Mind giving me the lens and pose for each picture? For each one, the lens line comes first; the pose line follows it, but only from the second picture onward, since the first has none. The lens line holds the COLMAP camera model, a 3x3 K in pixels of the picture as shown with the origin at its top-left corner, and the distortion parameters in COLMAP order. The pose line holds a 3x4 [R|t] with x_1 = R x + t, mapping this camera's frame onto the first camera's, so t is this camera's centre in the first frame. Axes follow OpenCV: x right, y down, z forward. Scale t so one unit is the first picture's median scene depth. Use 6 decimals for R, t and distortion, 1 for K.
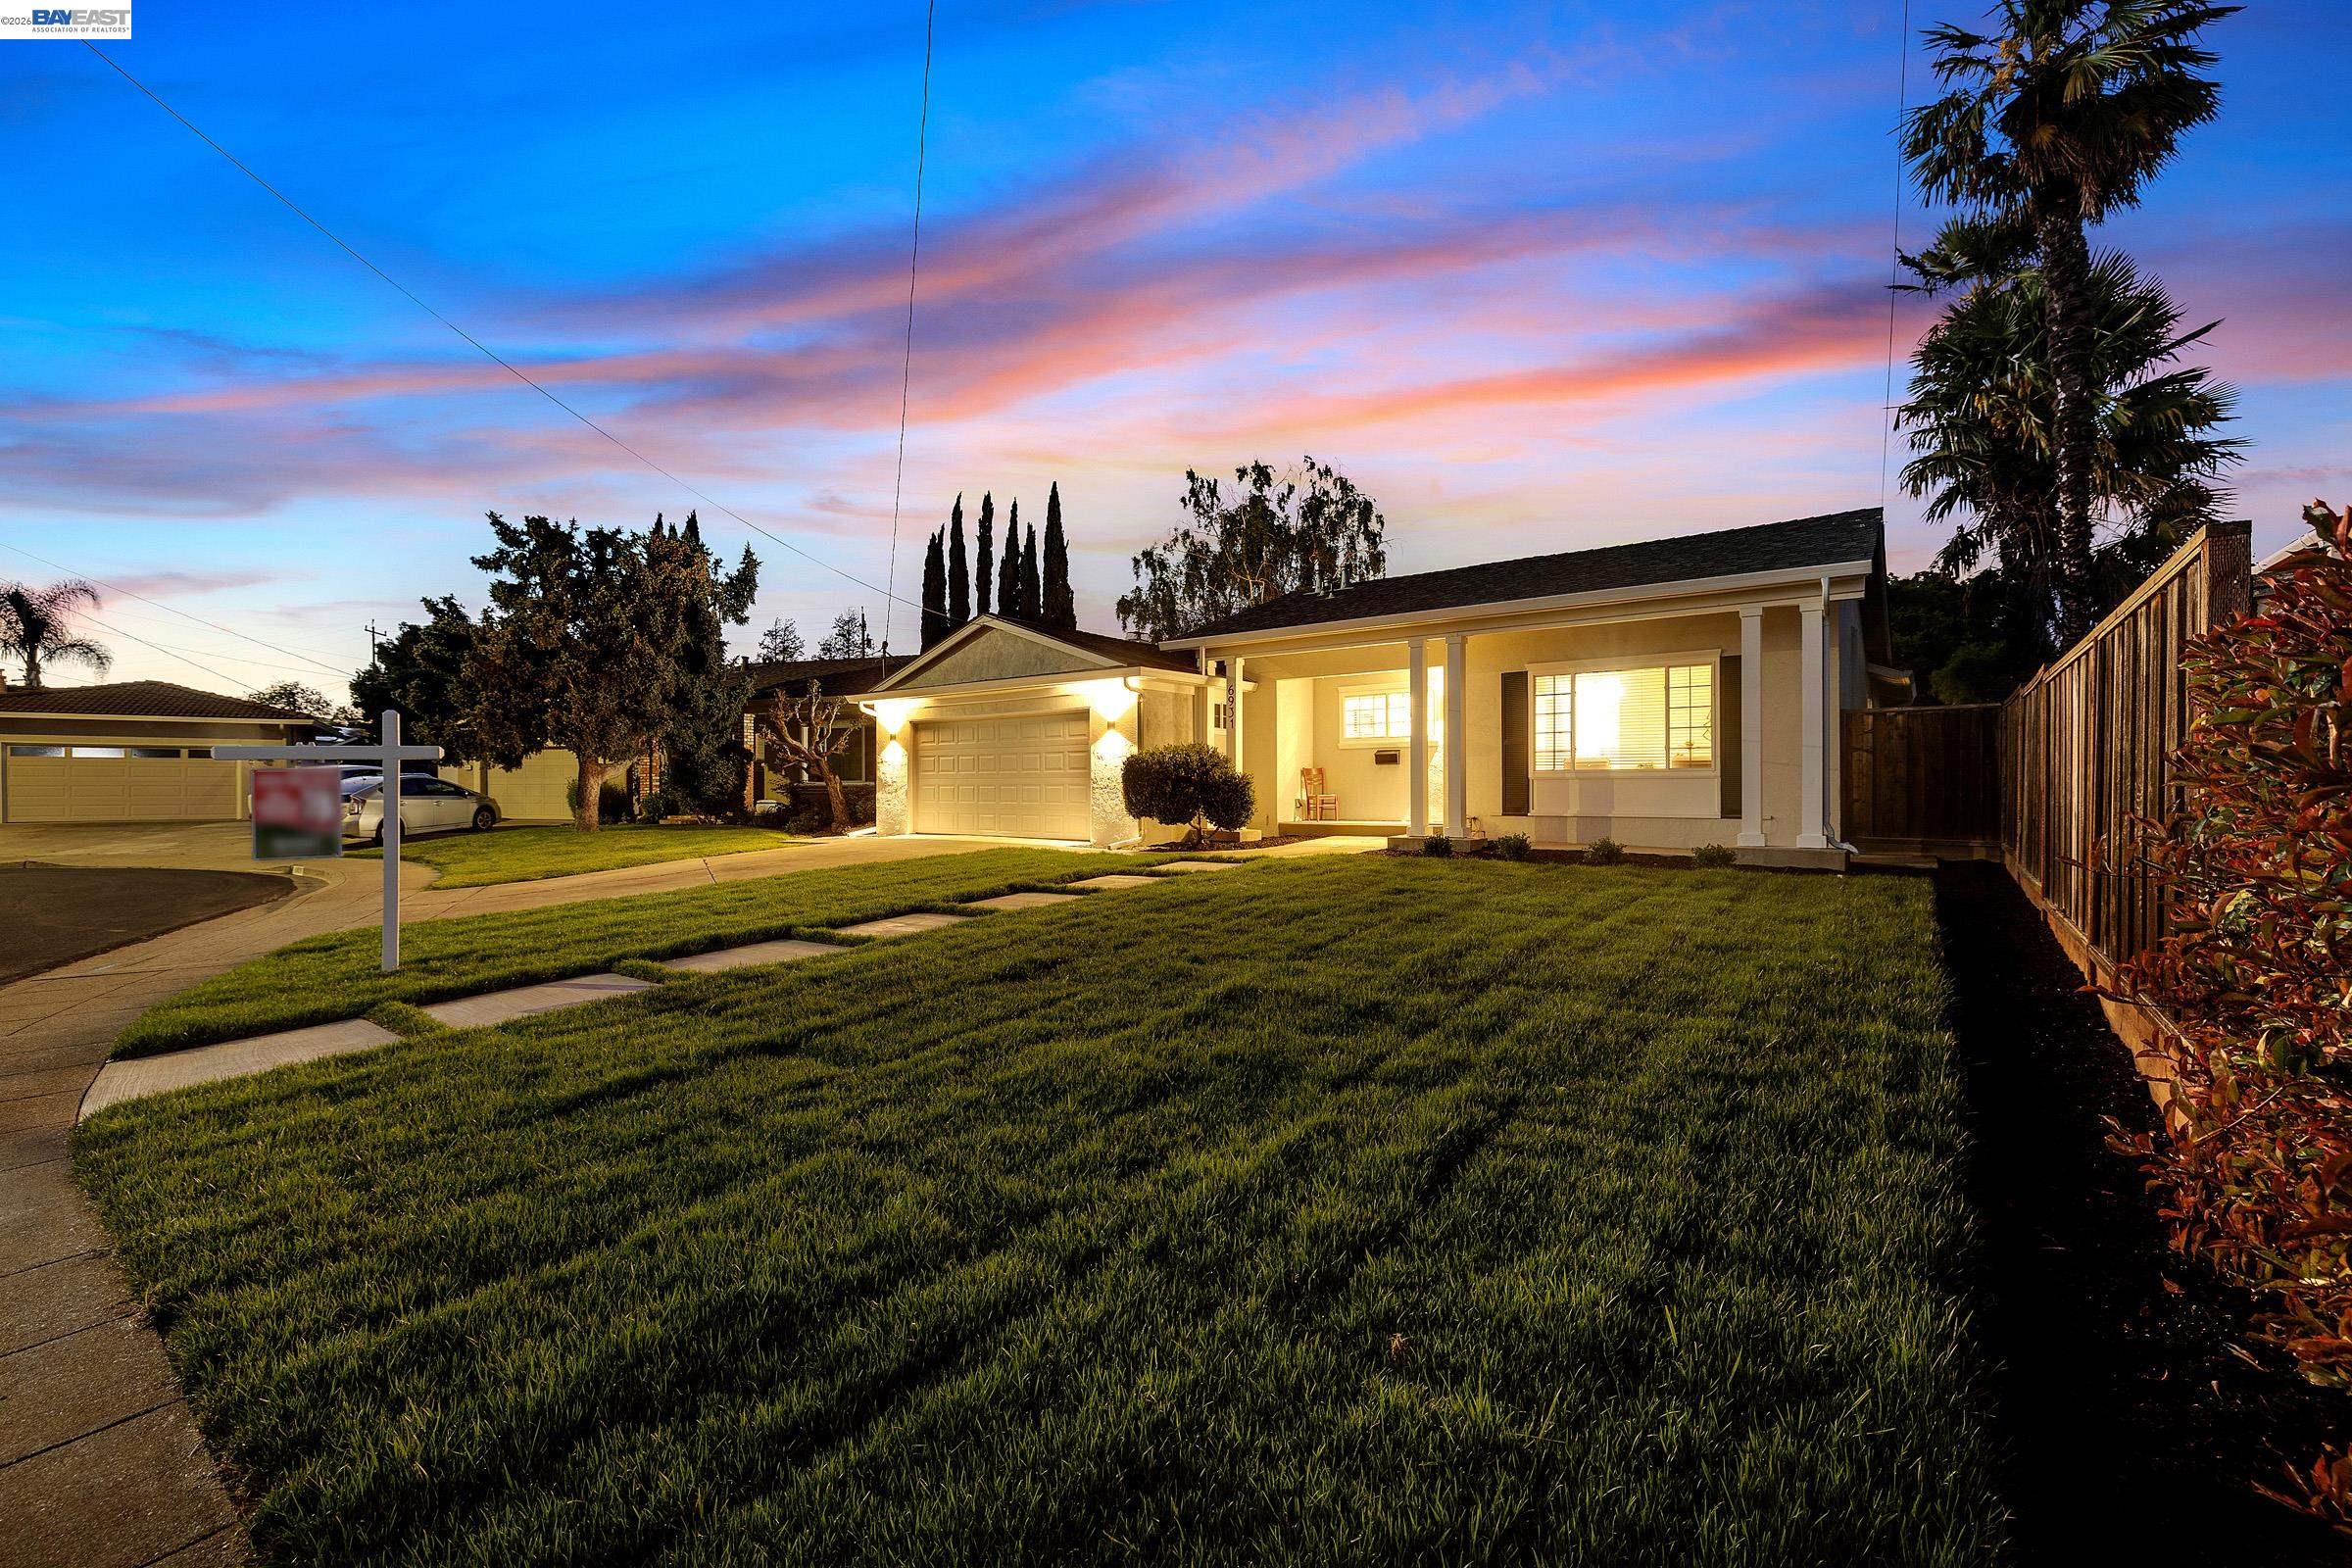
lens RADIAL K [[980.6, 0, 1170.2], [0, 980.6, 791.3], [0, 0, 1]] dist [0.001087, -0.000298]
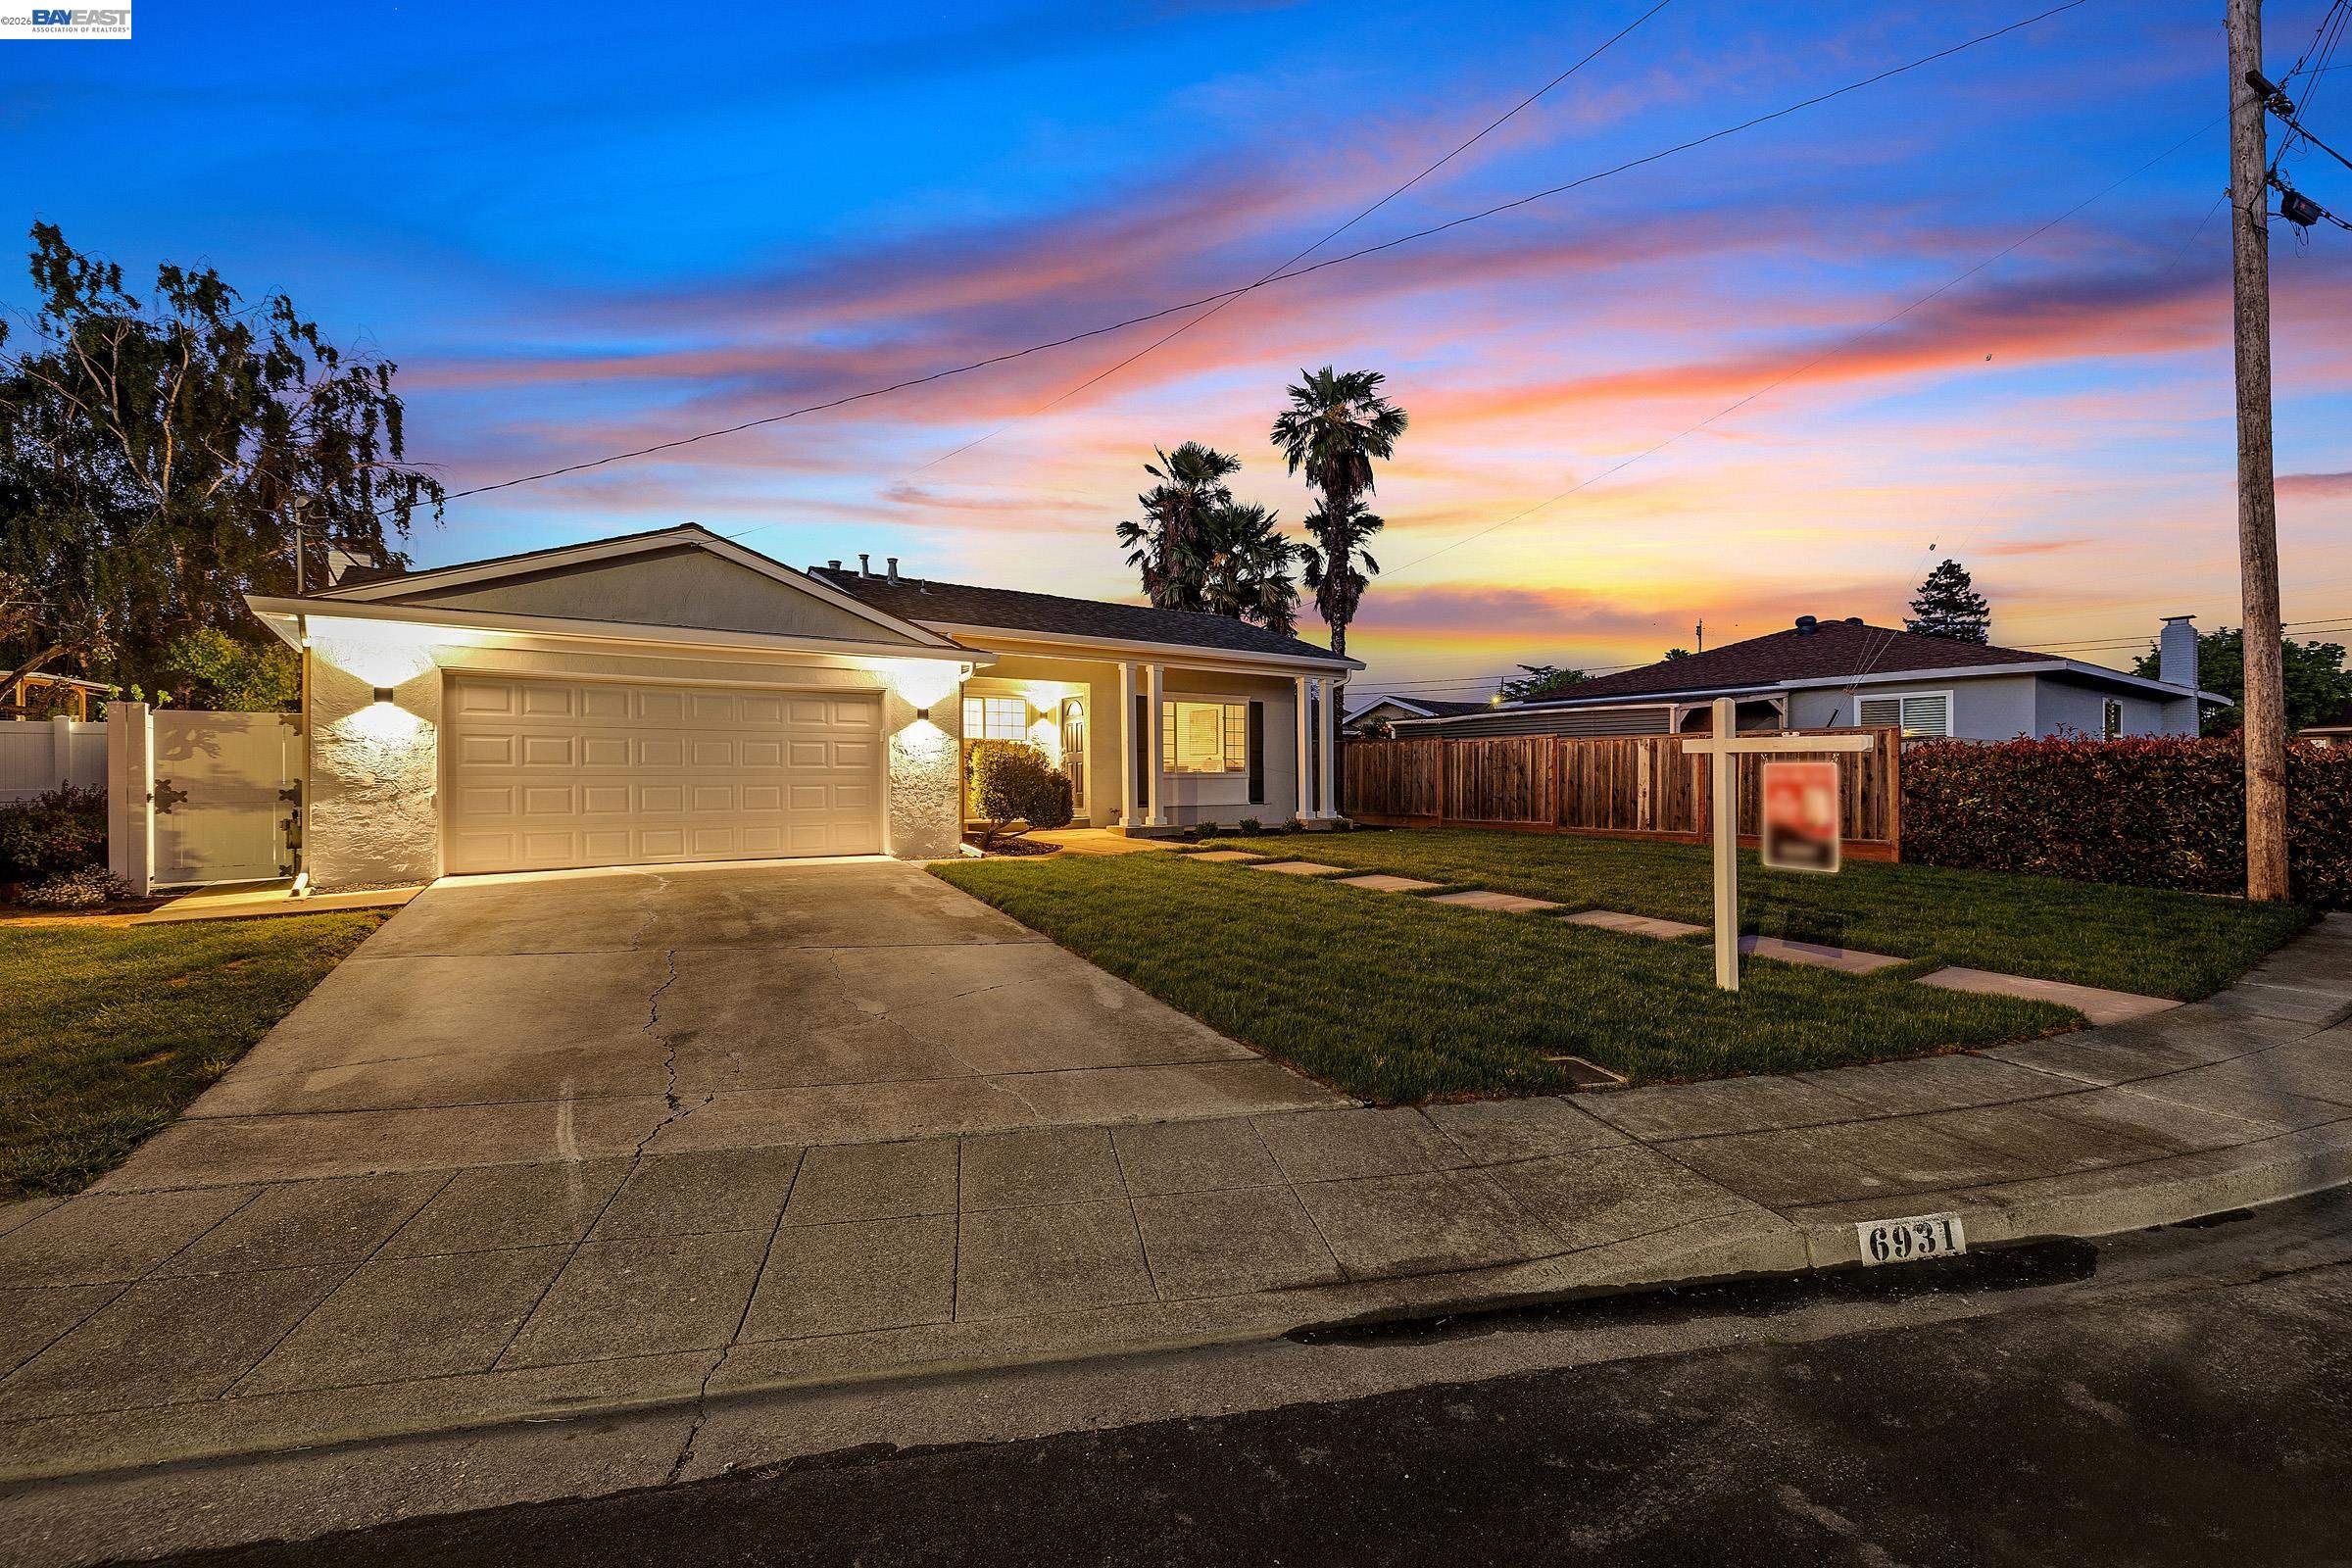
lens RADIAL K [[980.6, 0, 1170.2], [0, 980.6, 791.3], [0, 0, 1]] dist [0.001087, -0.000298]
pose [[0.287147, -0.008872, 0.957846, -0.681761], [0.009582, 0.999934, 0.006389, -0.003060], [-0.957839, 0.007344, 0.287213, 0.465341]]
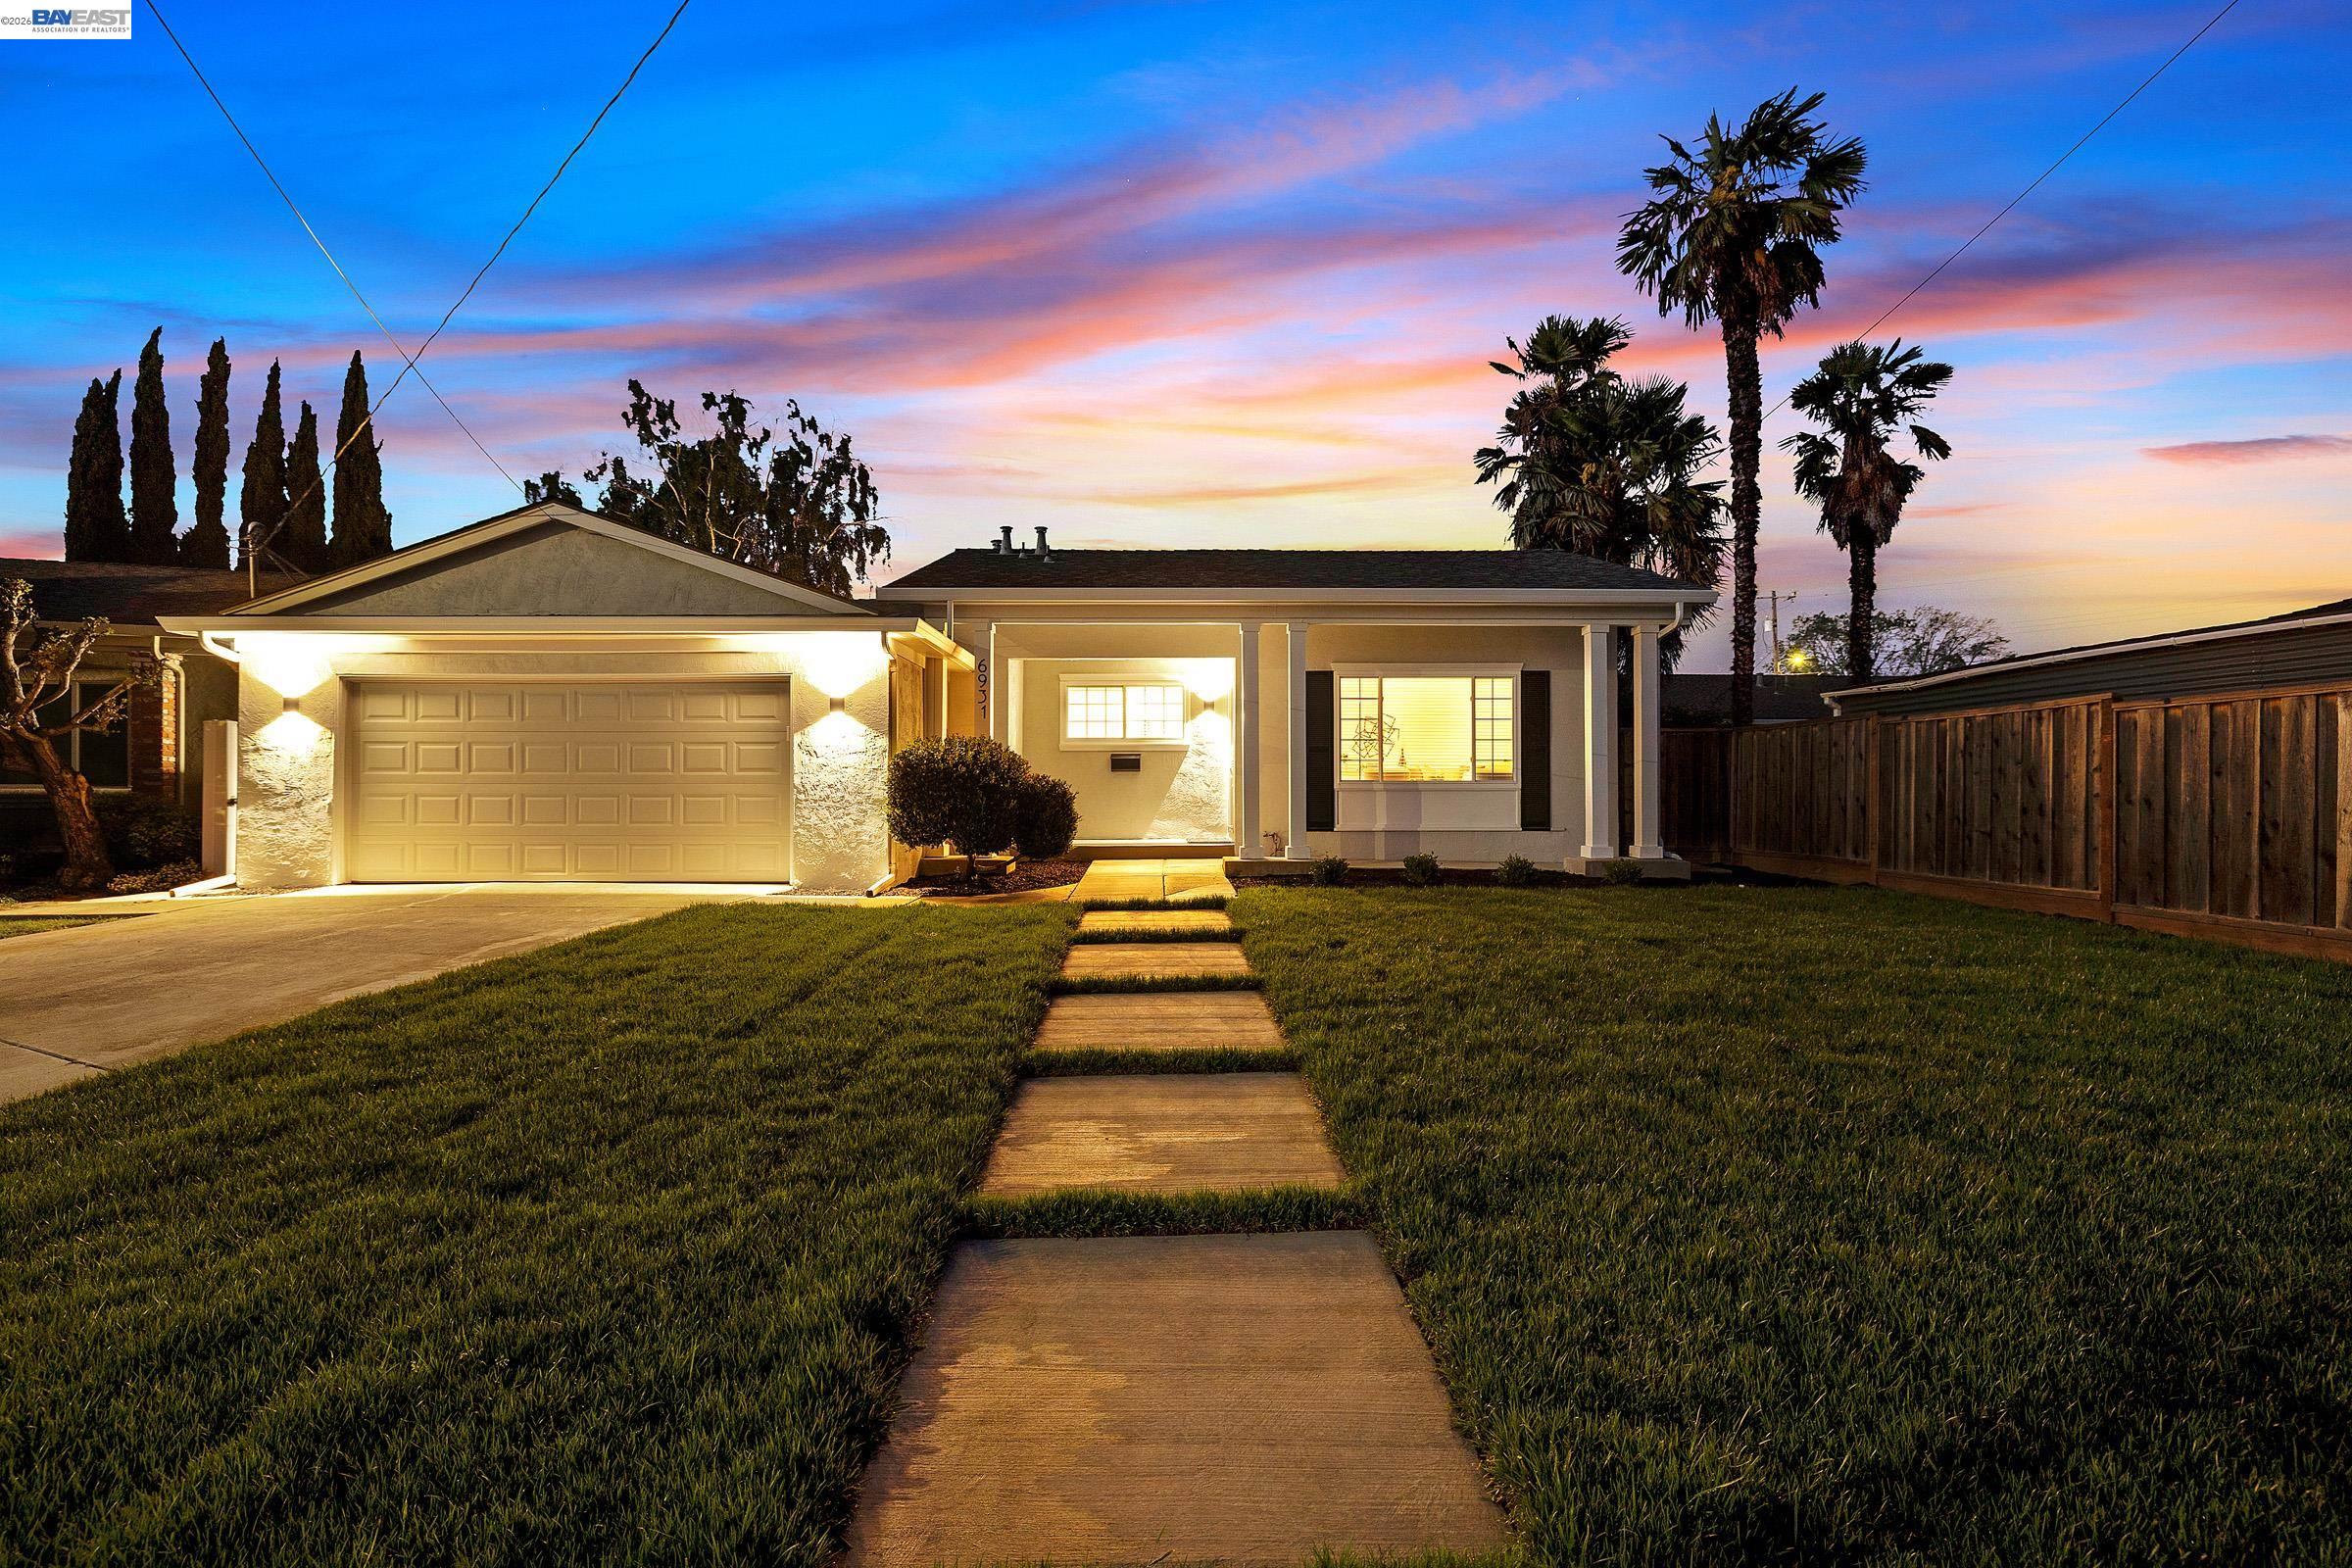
lens RADIAL K [[980.6, 0, 1170.2], [0, 980.6, 791.3], [0, 0, 1]] dist [0.001087, -0.000298]
pose [[0.788949, 0.004897, 0.614439, -0.240315], [0.000080, 0.999967, -0.008072, -0.003290], [-0.614459, 0.006417, 0.788923, 0.294776]]
